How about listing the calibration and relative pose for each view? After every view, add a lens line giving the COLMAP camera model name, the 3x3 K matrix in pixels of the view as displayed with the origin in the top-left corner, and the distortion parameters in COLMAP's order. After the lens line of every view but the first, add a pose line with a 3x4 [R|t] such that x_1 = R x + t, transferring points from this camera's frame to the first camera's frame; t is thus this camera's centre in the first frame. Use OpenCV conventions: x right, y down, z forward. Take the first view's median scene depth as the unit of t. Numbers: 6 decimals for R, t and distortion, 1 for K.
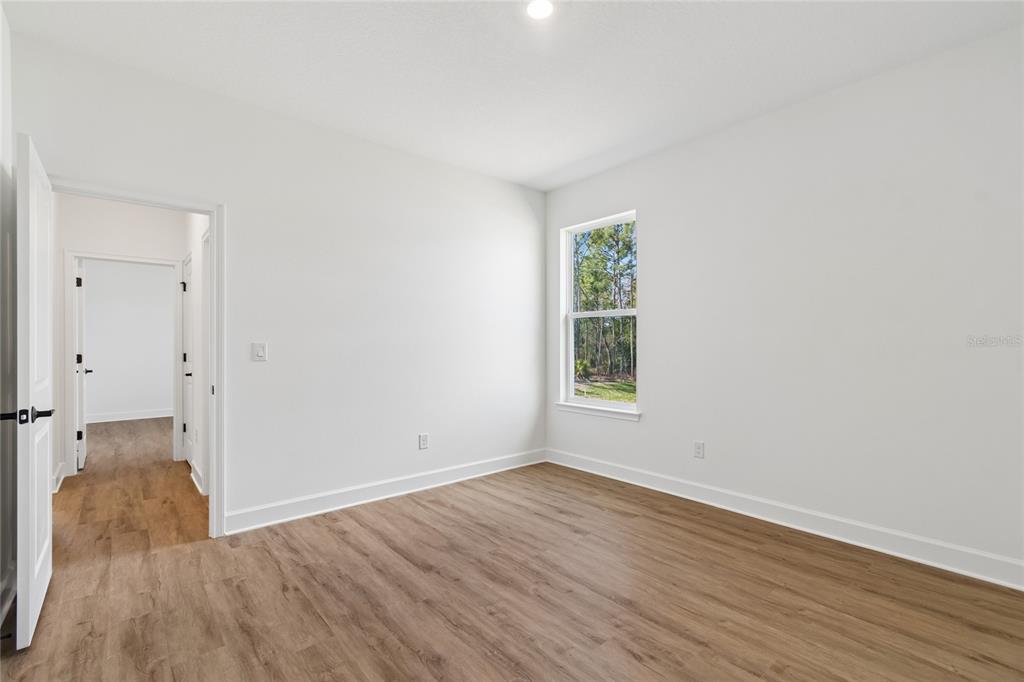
lens RADIAL K [[462.7, 0, 510.1], [0, 462.7, 353.1], [0, 0, 1]] dist [-0.011689, -0.000233]
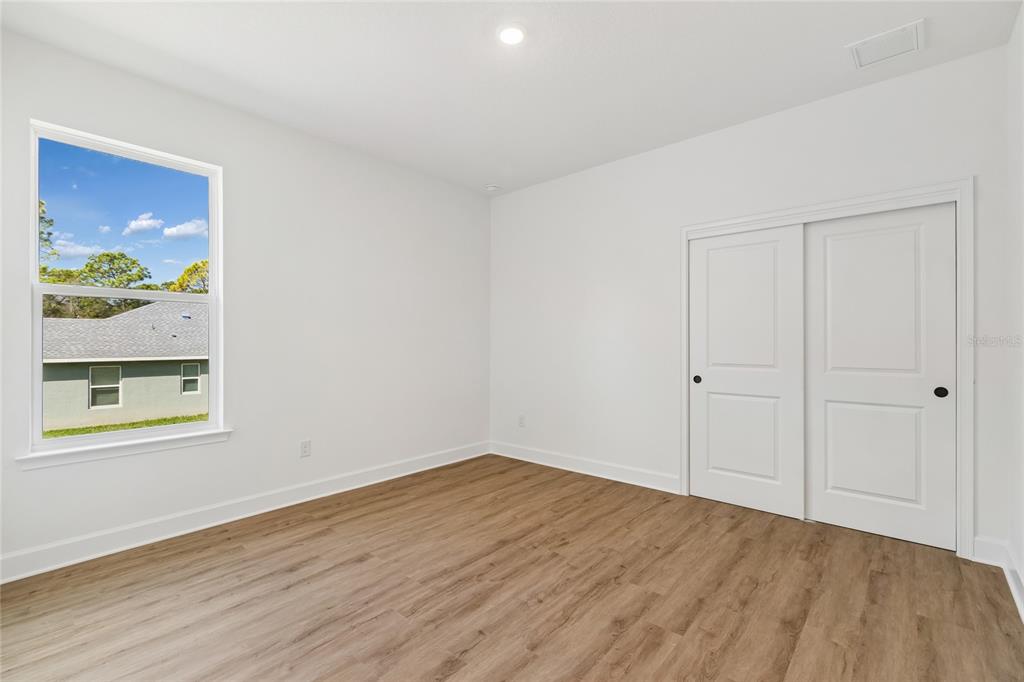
lens RADIAL K [[450.1, 0, 512.0], [0, 450.1, 341.0], [0, 0, 1]] dist [-0.014910, -0.000171]
pose [[-0.147447, -0.001748, 0.989068, -0.830844], [0.023286, 0.999715, 0.005239, -0.018630], [-0.988796, 0.023804, -0.147365, 0.974761]]
